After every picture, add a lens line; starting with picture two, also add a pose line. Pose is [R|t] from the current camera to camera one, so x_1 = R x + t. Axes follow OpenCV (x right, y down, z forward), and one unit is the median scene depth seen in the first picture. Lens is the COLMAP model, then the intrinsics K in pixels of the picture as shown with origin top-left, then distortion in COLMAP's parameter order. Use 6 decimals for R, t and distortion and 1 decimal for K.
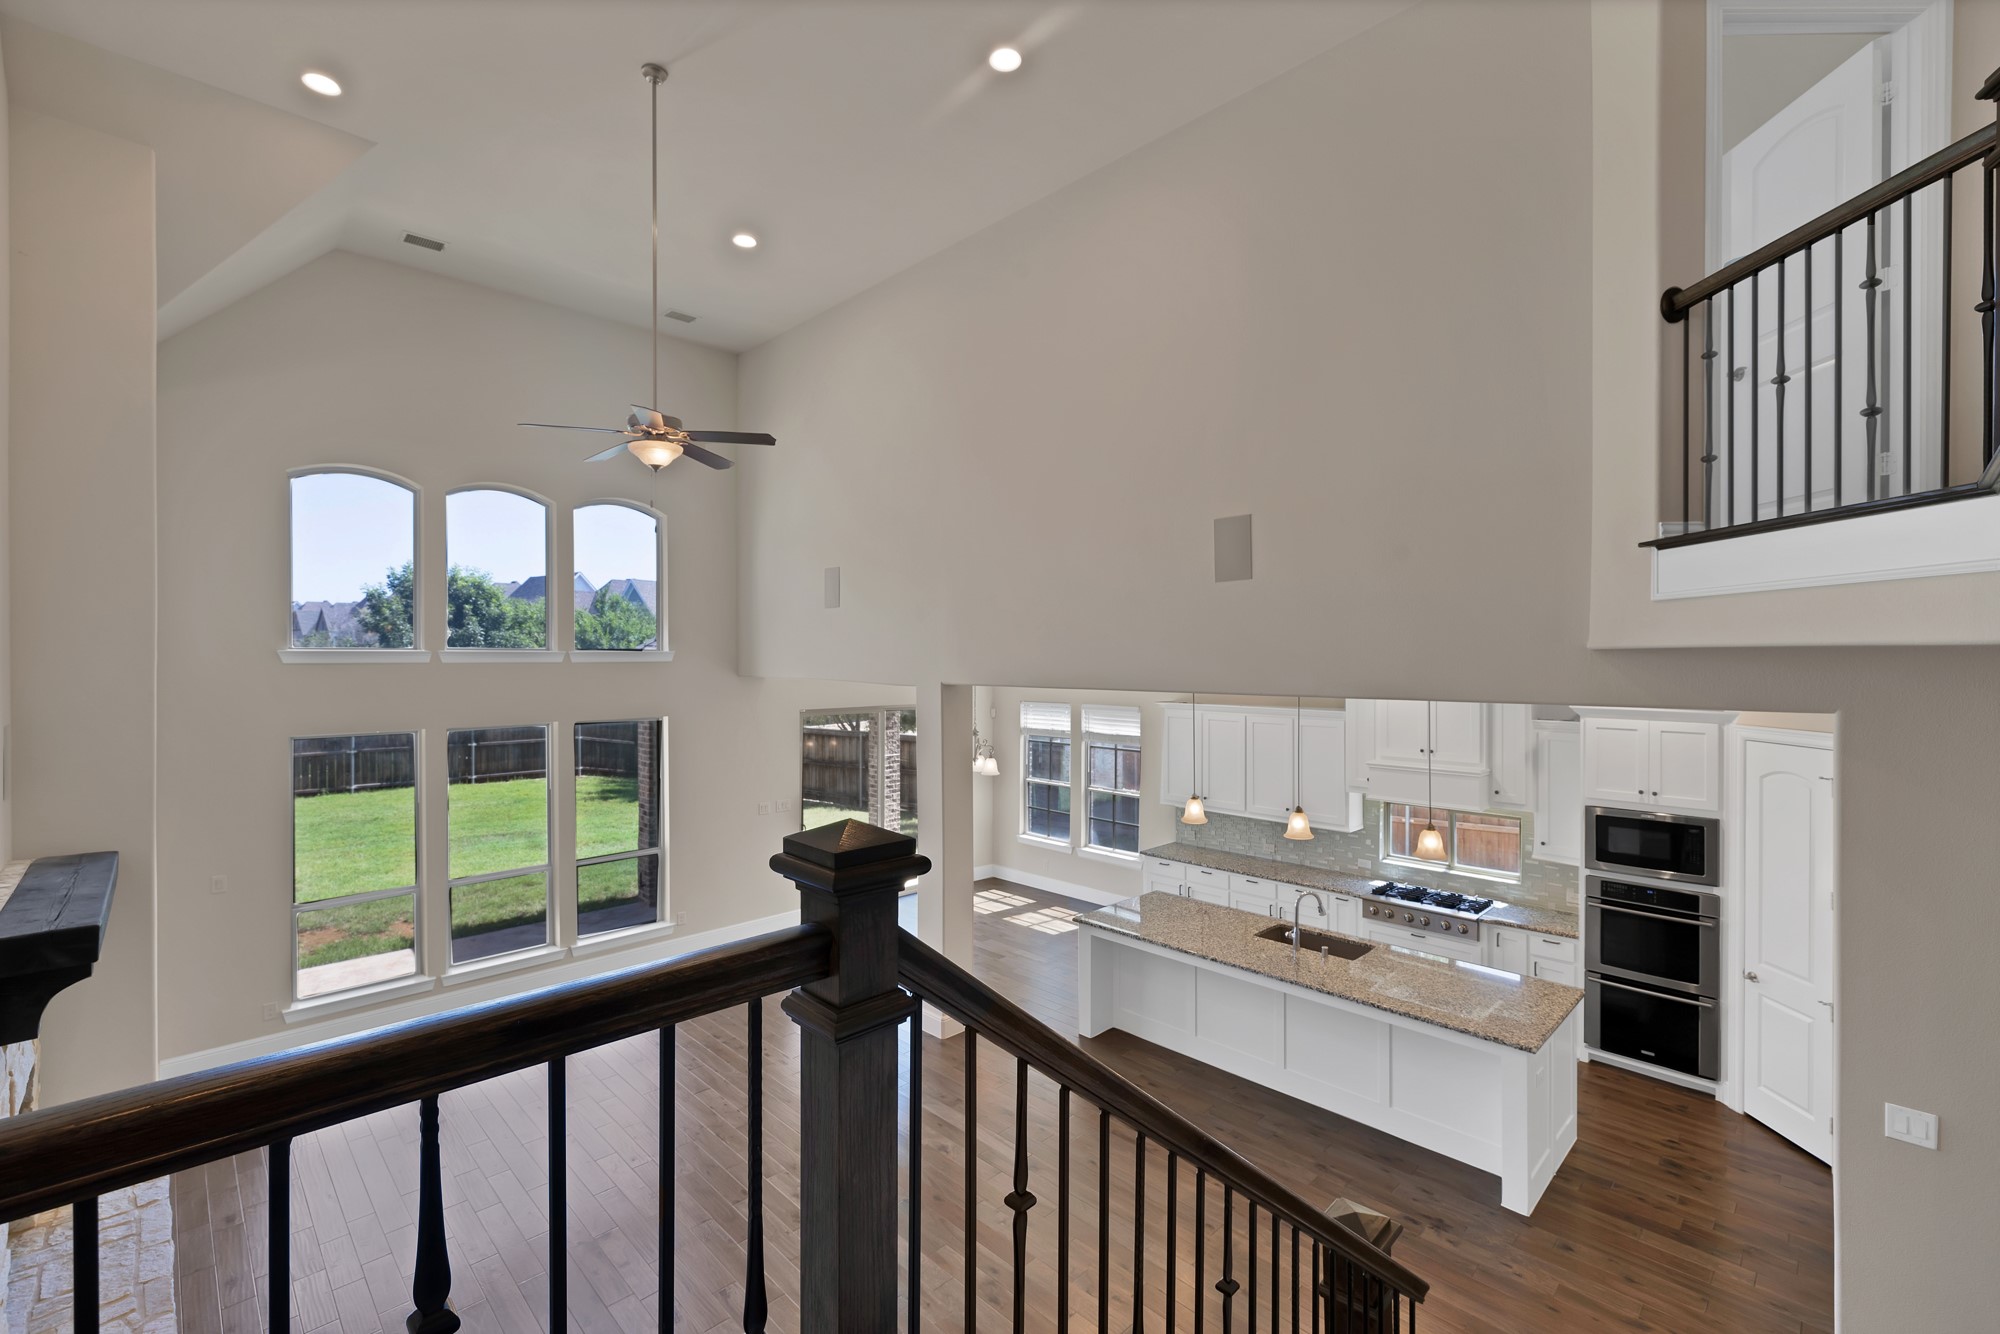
lens RADIAL K [[851.2, 0, 1000.0], [0, 851.2, 667.0], [0, 0, 1]] dist [0.004350, 0.000413]
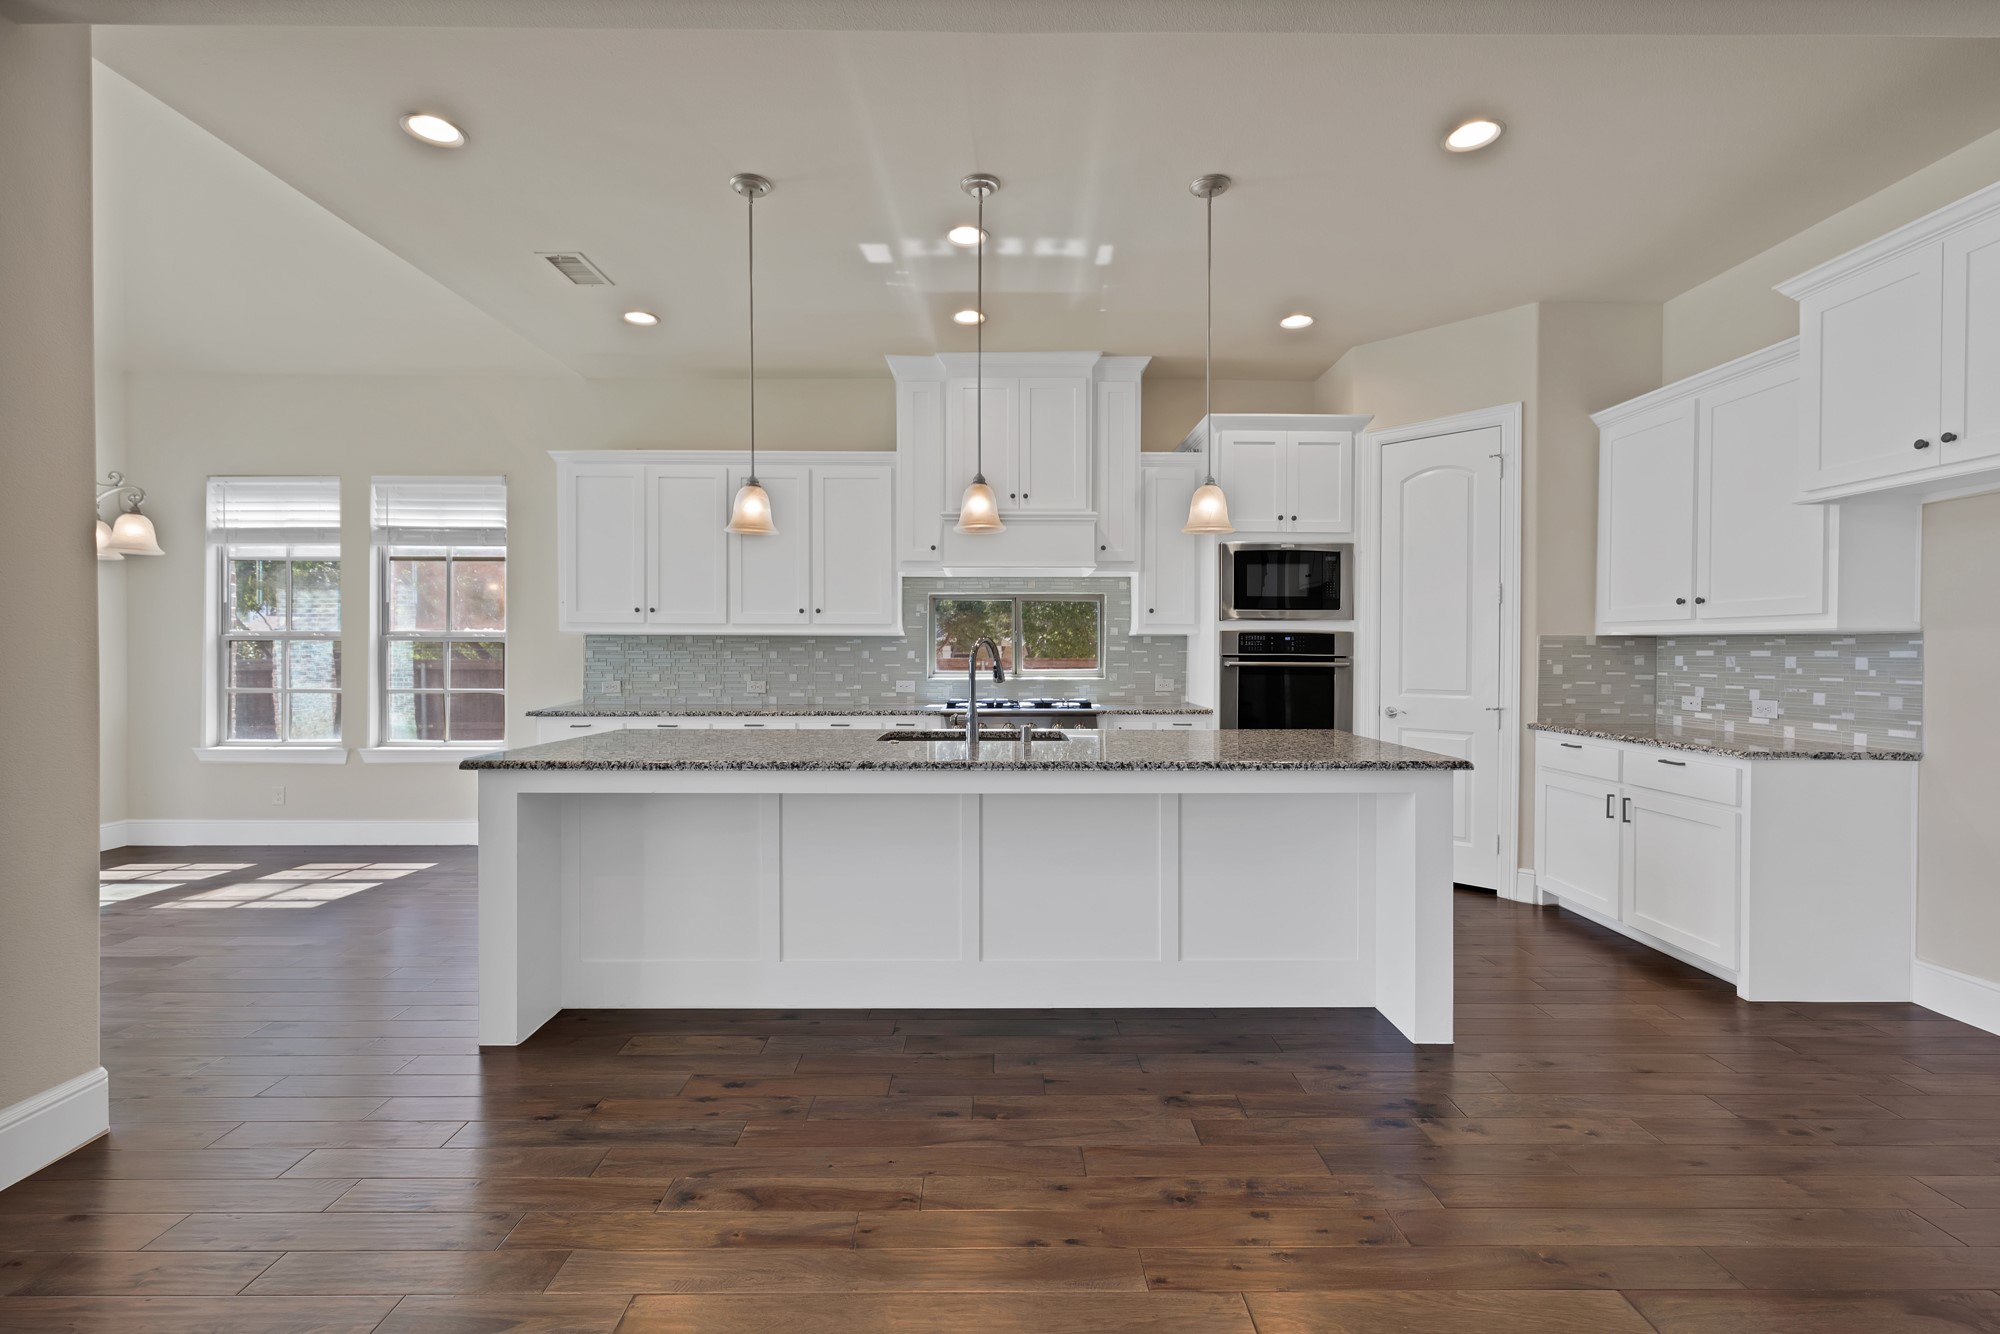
lens RADIAL K [[871.2, 0, 1006.5], [0, 871.2, 654.1], [0, 0, 1]] dist [0.001875, 0.000204]
pose [[0.694078, 0.003862, 0.719890, -0.023199], [0.000237, 0.999984, -0.005593, 0.187981], [-0.719900, 0.004052, 0.694066, 0.404576]]
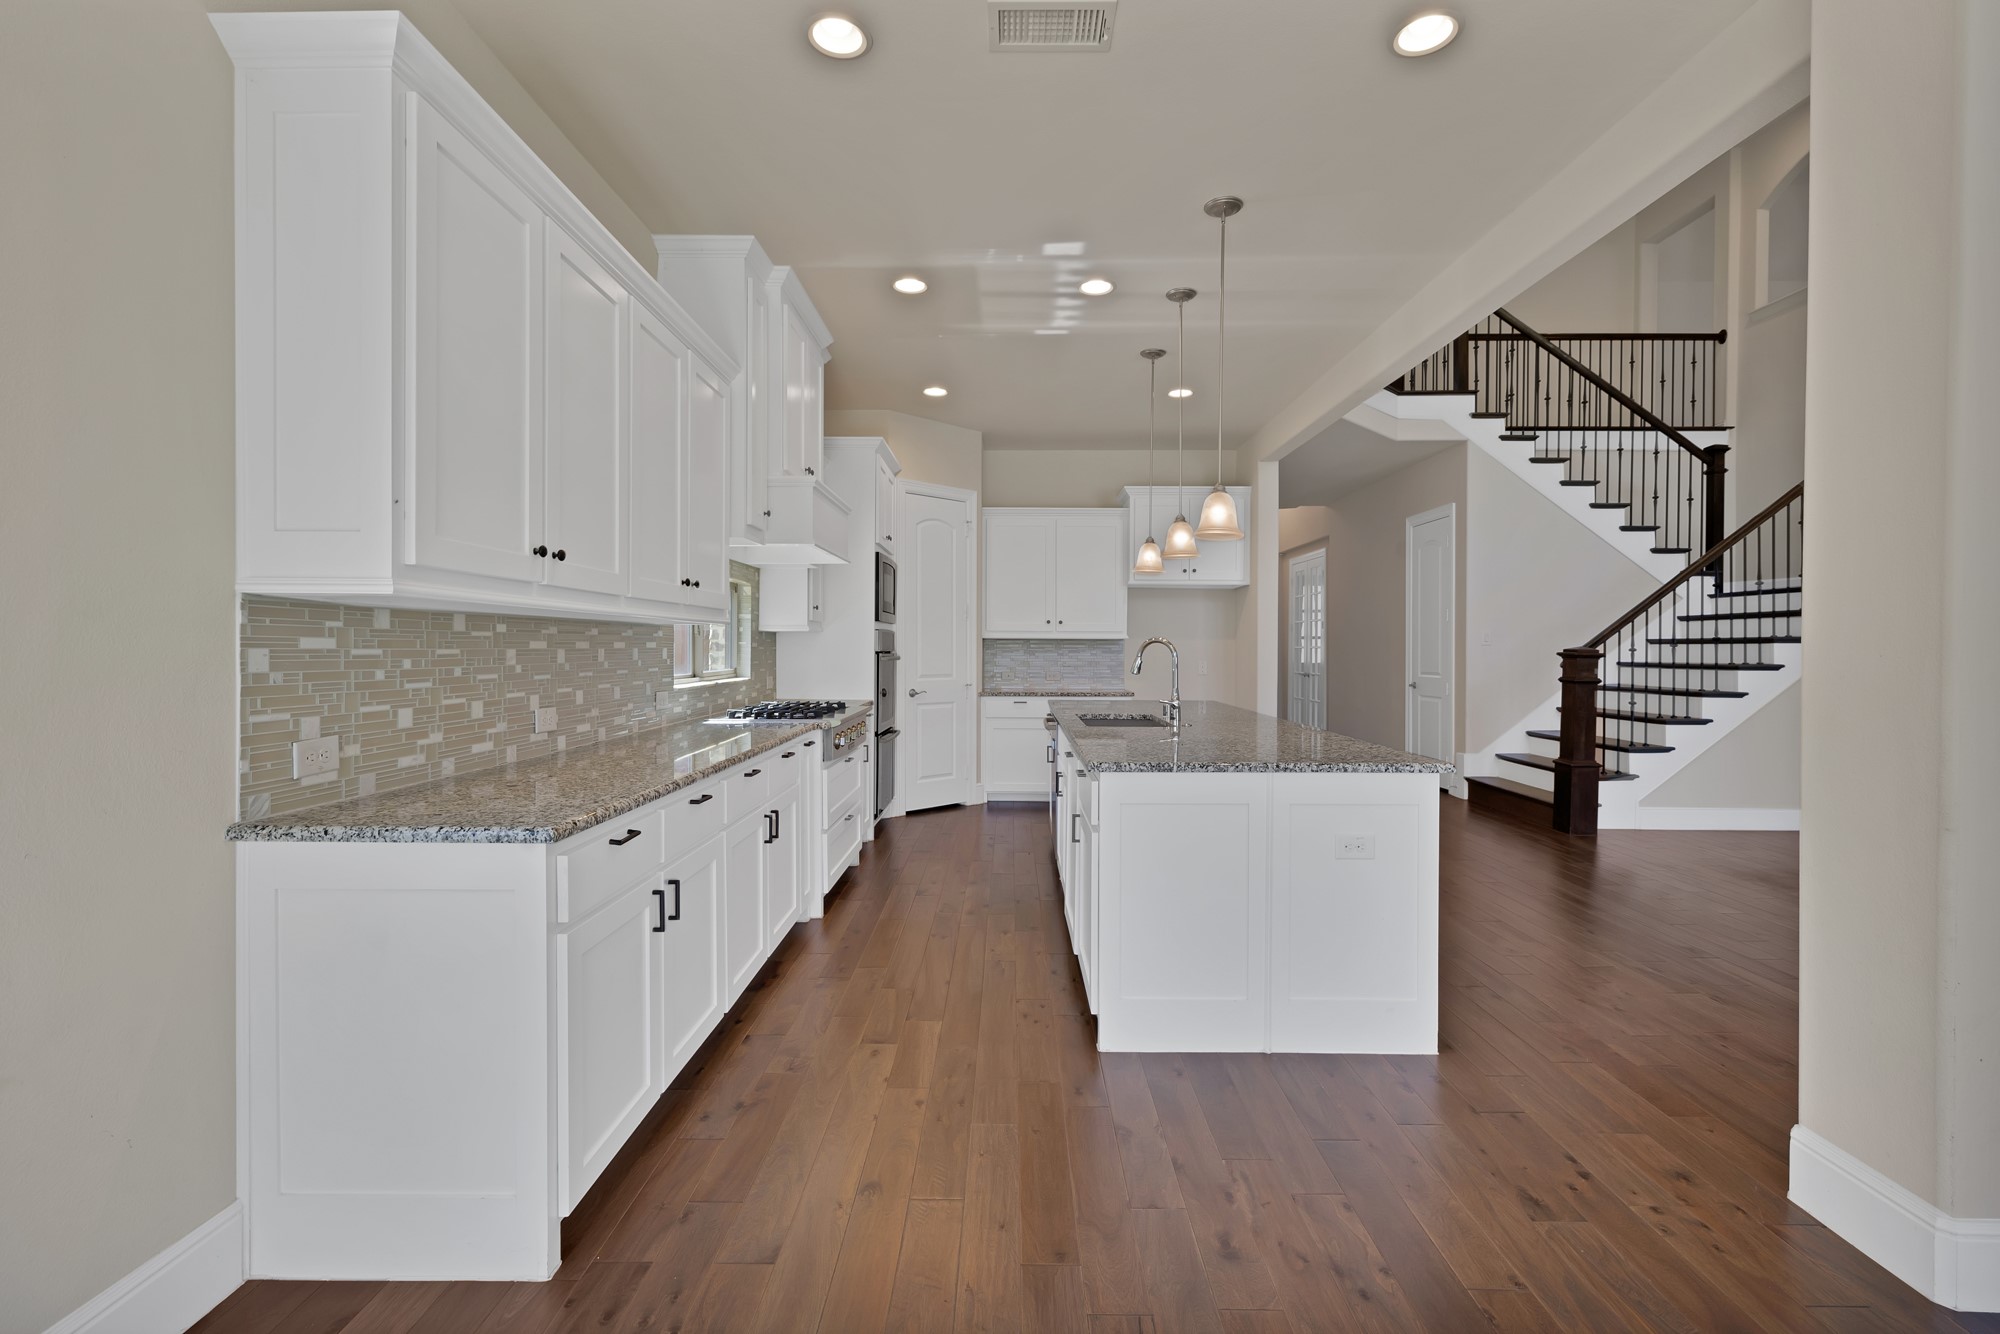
lens RADIAL K [[883.7, 0, 986.8], [0, 883.7, 655.1], [0, 0, 1]] dist [-0.001097, 0.000166]
pose [[-0.706469, -0.005127, 0.707725, -0.037691], [0.004560, 0.999920, 0.011795, 0.181192], [-0.707729, 0.011560, -0.706389, 1.098559]]
